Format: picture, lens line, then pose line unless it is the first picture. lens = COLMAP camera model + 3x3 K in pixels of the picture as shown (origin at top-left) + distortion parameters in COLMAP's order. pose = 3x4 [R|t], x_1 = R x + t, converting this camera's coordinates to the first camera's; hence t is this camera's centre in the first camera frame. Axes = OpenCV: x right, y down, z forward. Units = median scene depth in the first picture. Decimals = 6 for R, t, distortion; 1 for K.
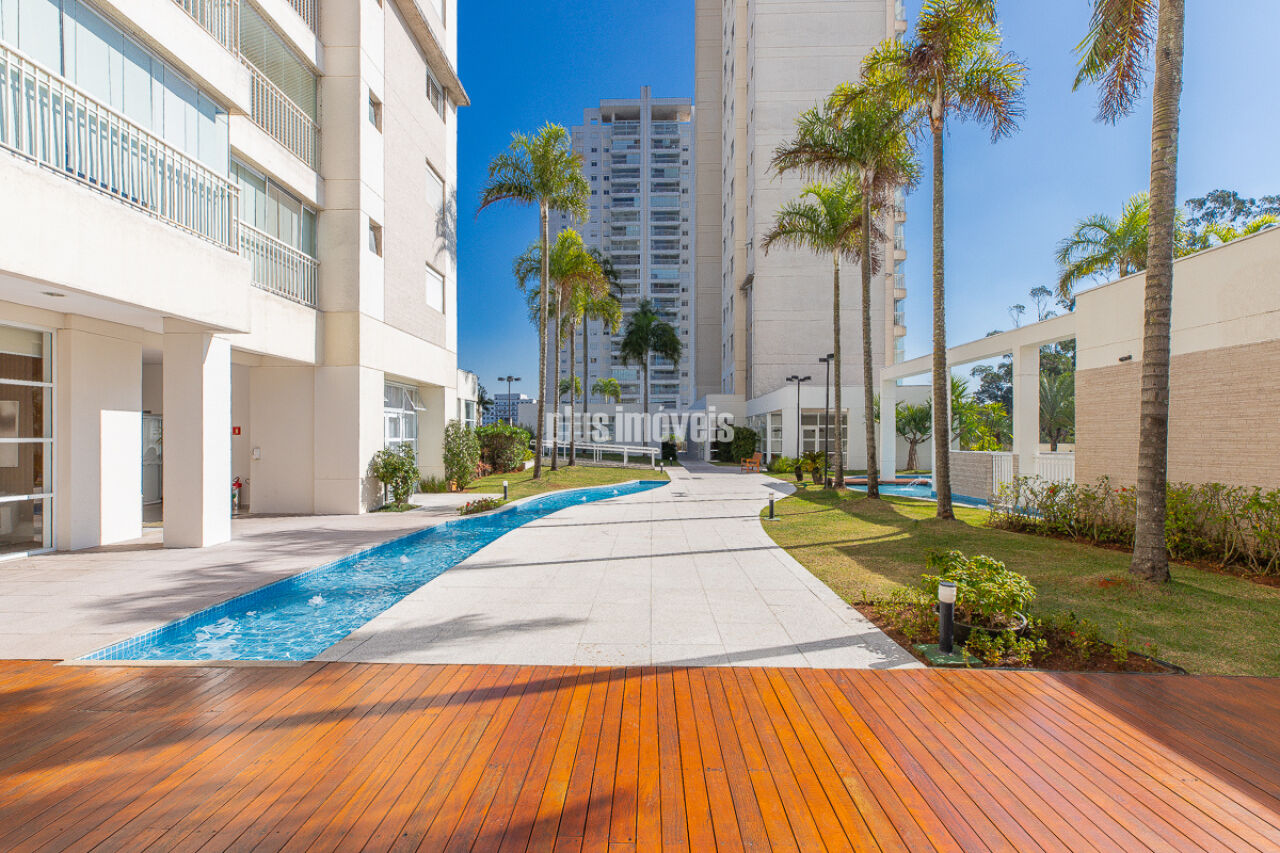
lens RADIAL K [[580.7, 0, 635.3], [0, 580.7, 436.7], [0, 0, 1]] dist [0.001785, 0.000177]
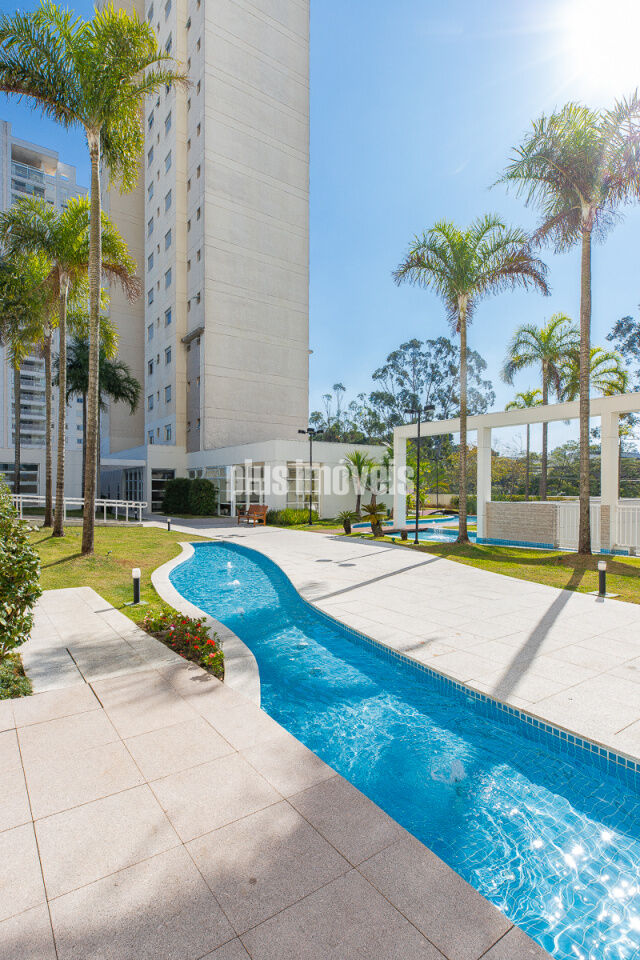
lens RADIAL K [[476.3, 0, 302.6], [0, 476.3, 495.0], [0, 0, 1]] dist [-0.004269, -0.000943]
pose [[0.808246, -0.005814, 0.588816, -0.132085], [-0.003245, 0.999892, 0.014327, -0.000550], [-0.588835, -0.013491, 0.808140, 0.197886]]
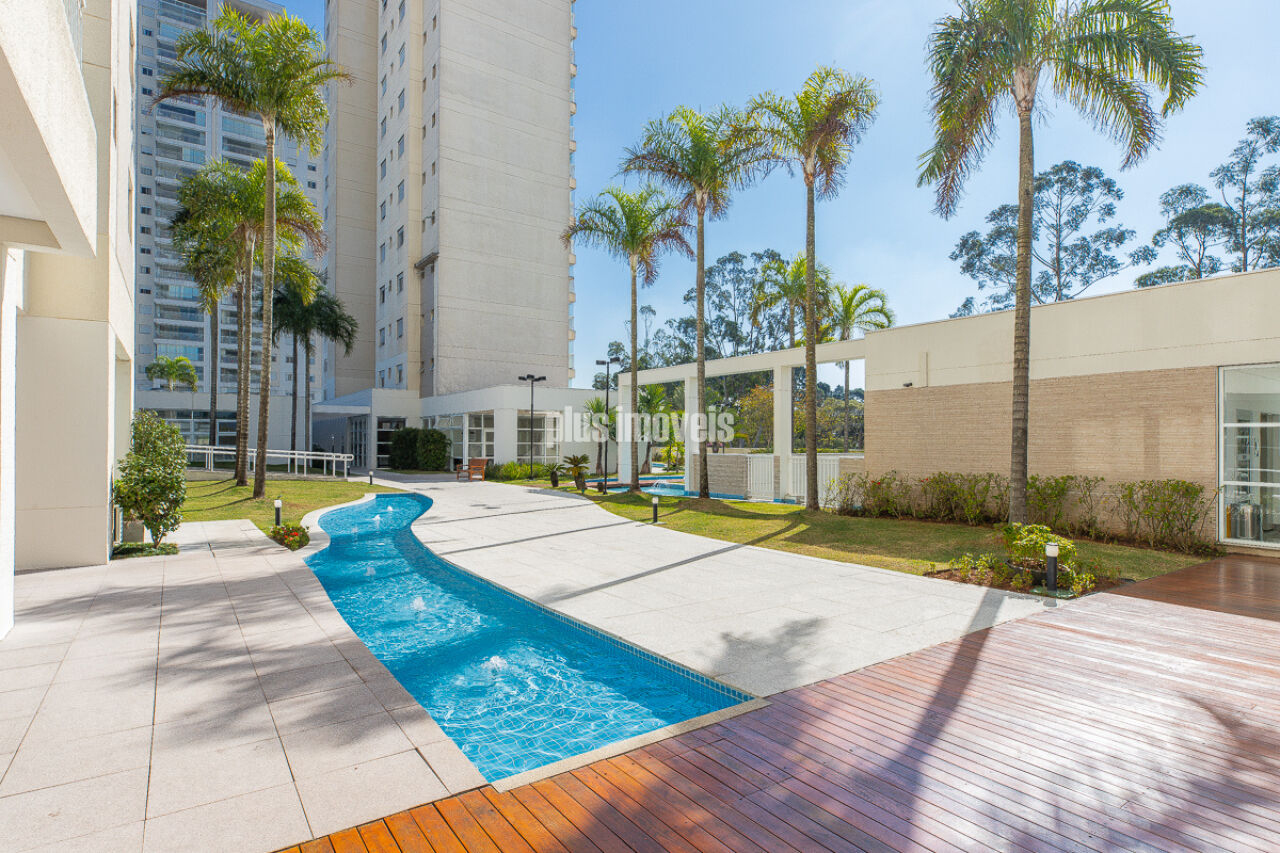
lens RADIAL K [[653.6, 0, 635.7], [0, 653.6, 436.9], [0, 0, 1]] dist [-0.000540, -0.000296]
pose [[0.800250, 0.007304, 0.599622, -0.129278], [-0.004564, 0.999971, -0.006090, 0.000243], [-0.599649, 0.002137, 0.800260, 0.033111]]
